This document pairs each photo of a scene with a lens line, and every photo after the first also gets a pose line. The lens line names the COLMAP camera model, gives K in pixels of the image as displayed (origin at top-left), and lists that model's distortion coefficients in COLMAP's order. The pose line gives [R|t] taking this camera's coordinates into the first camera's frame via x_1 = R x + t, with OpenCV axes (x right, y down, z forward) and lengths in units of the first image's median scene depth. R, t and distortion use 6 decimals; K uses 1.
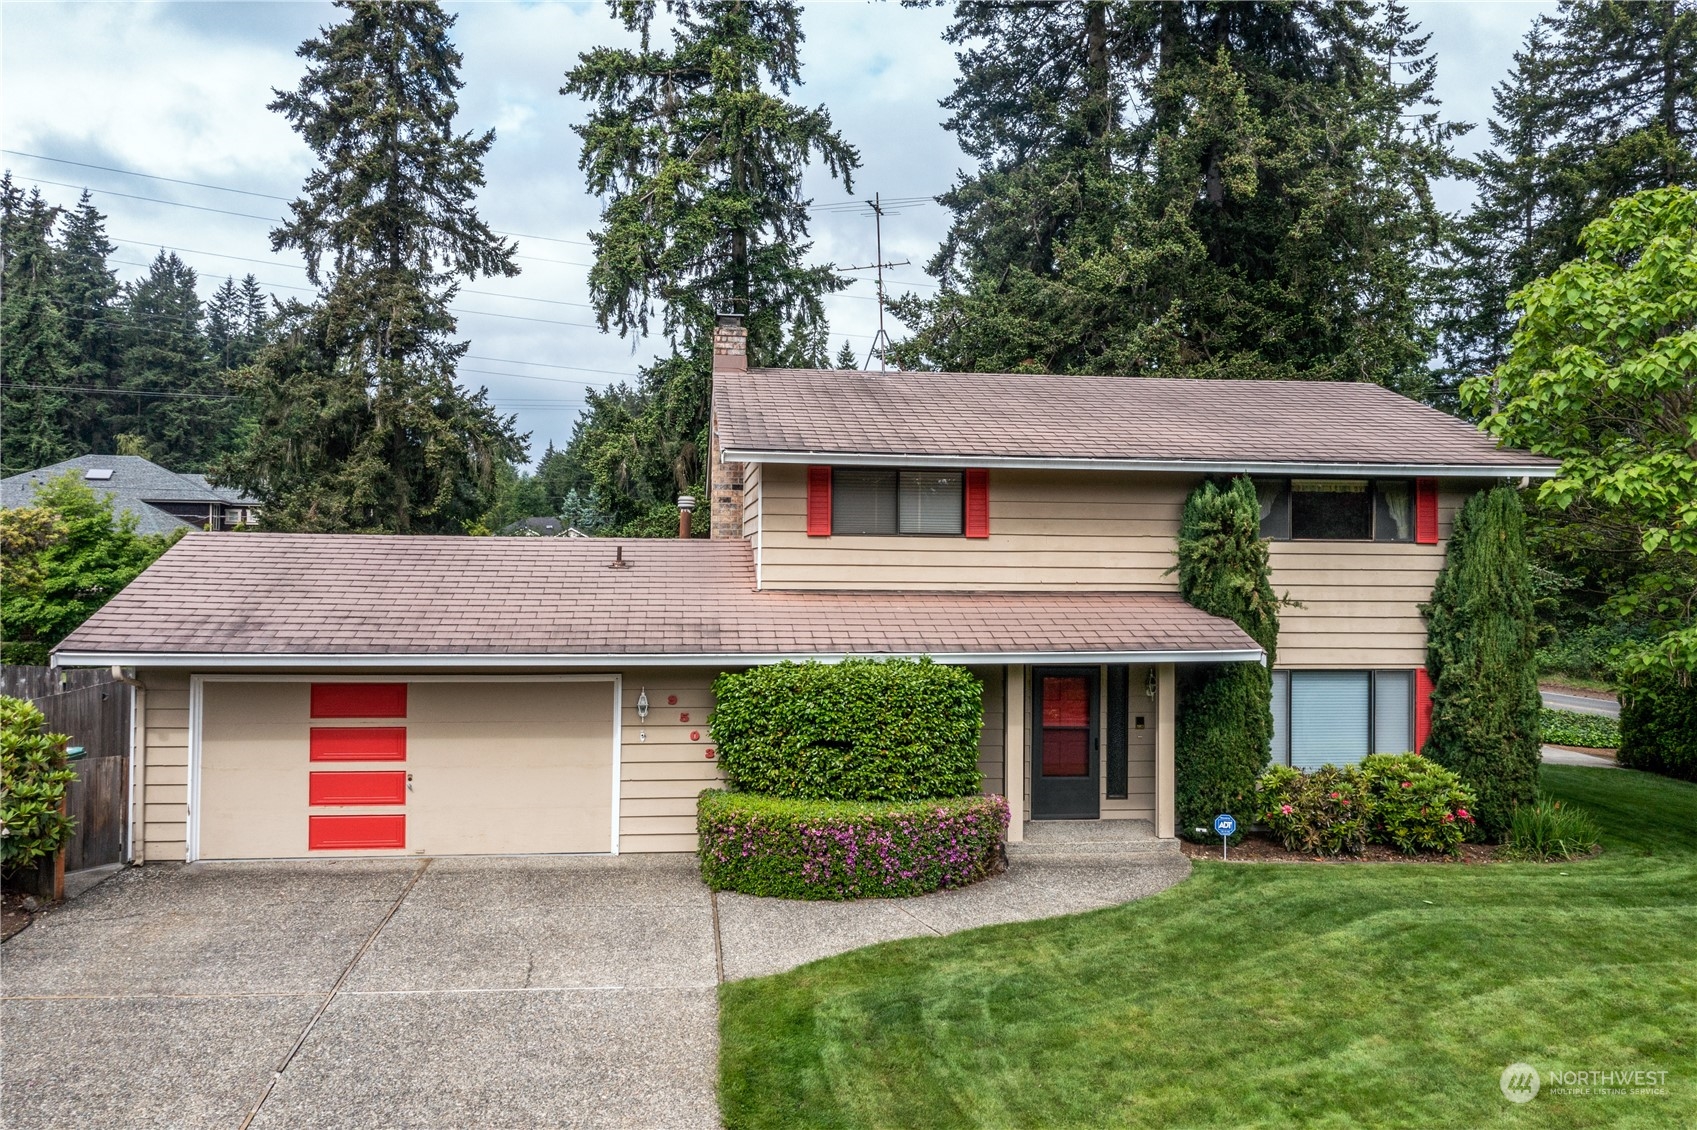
lens RADIAL K [[1352.0, 0, 818.3], [0, 1352.0, 562.7], [0, 0, 1]] dist [-0.064988, 0.078483]
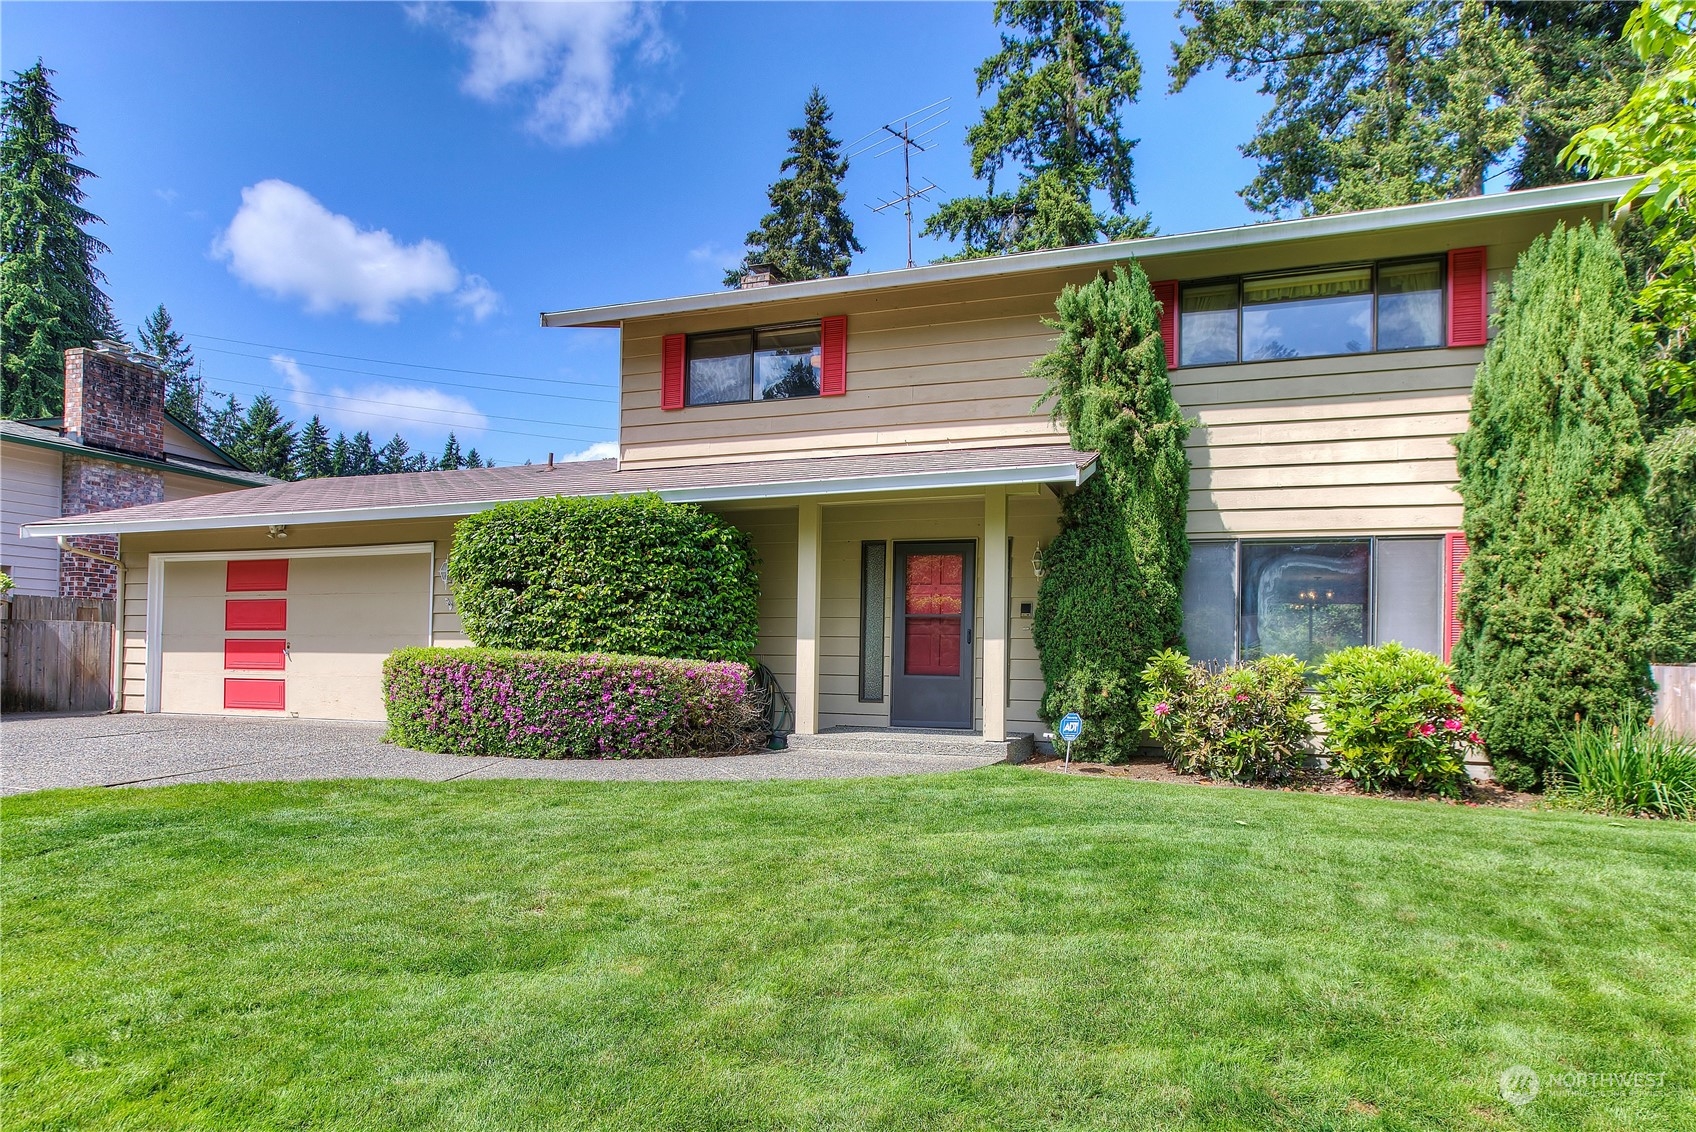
lens RADIAL K [[954.2, 0, 846.4], [0, 954.2, 688.7], [0, 0, 1]] dist [-0.033453, 0.002563]
pose [[0.900127, 0.019350, -0.435198, 0.411007], [-0.010364, 0.999681, 0.023011, 0.160828], [0.435505, -0.016202, 0.900041, 0.470488]]
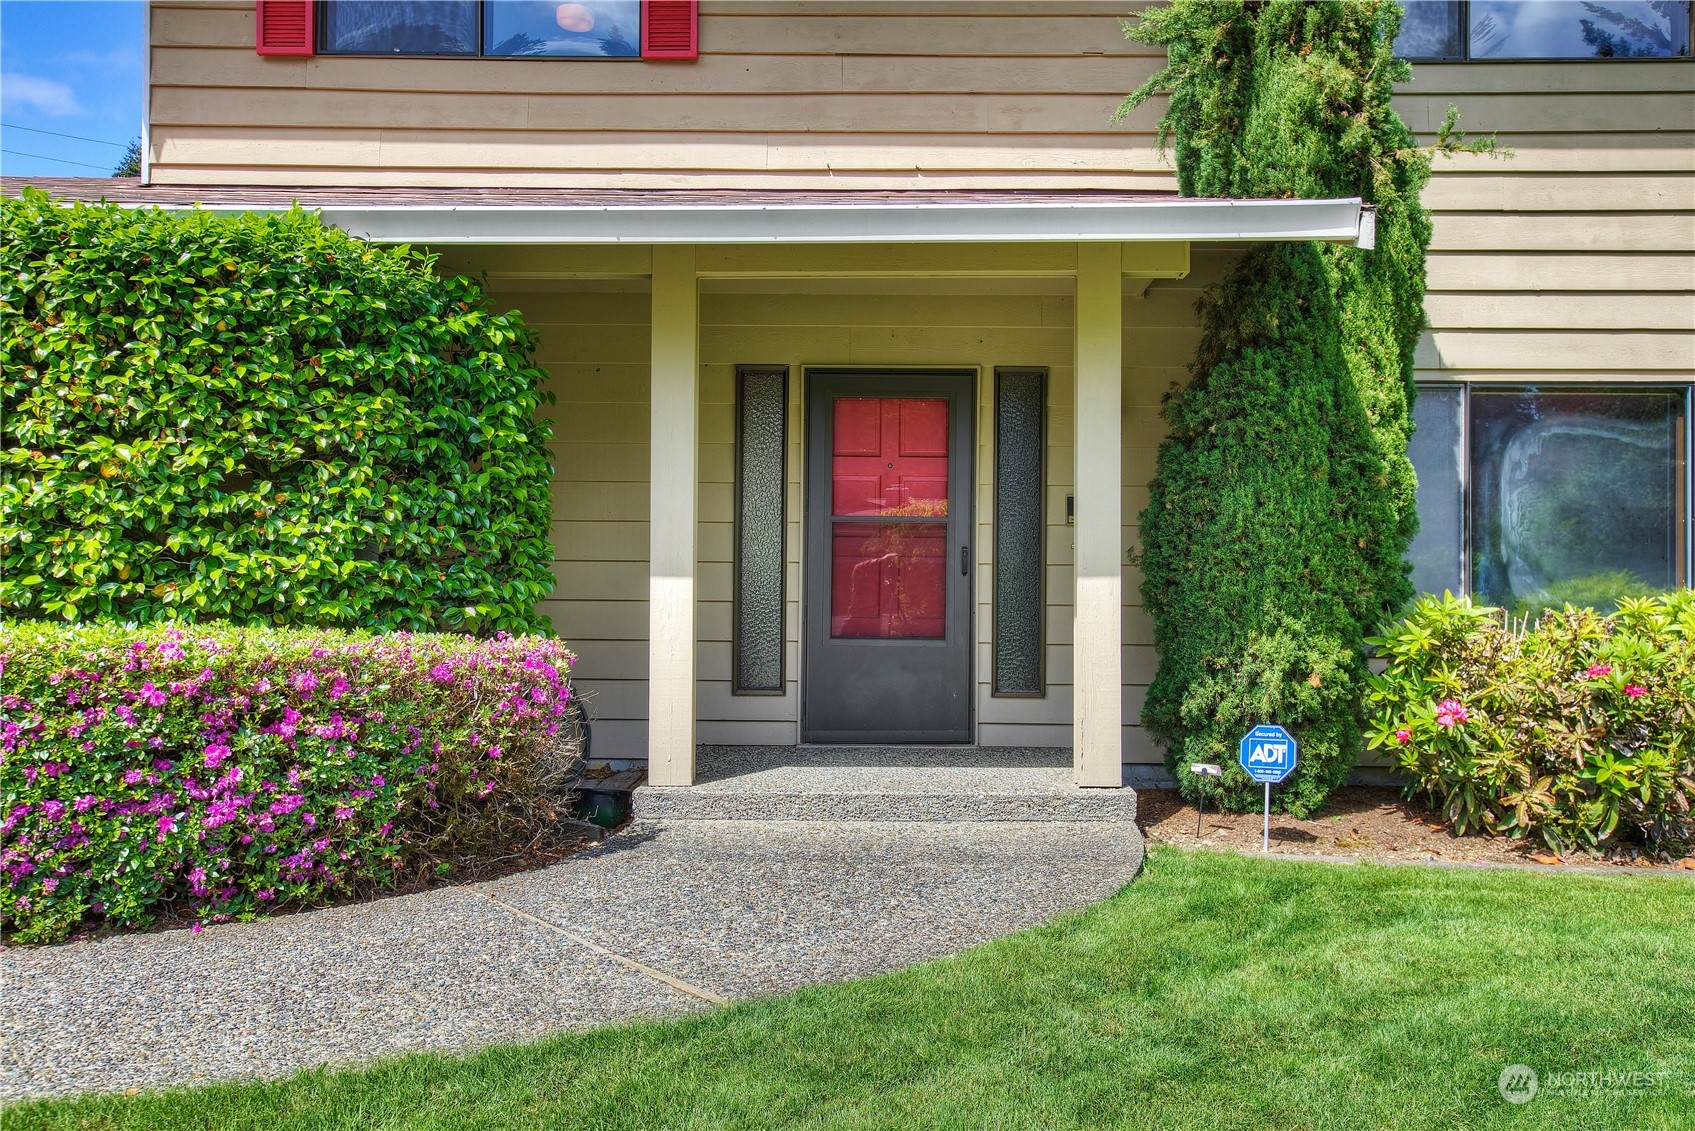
lens RADIAL K [[1297.4, 0, 871.5], [0, 1297.4, 576.0], [0, 0, 1]] dist [0.025988, 0.002830]
pose [[0.994305, -0.001055, -0.106571, 0.230799], [0.001281, 0.999997, 0.002058, 0.144572], [0.106568, -0.002183, 0.994303, 0.632703]]
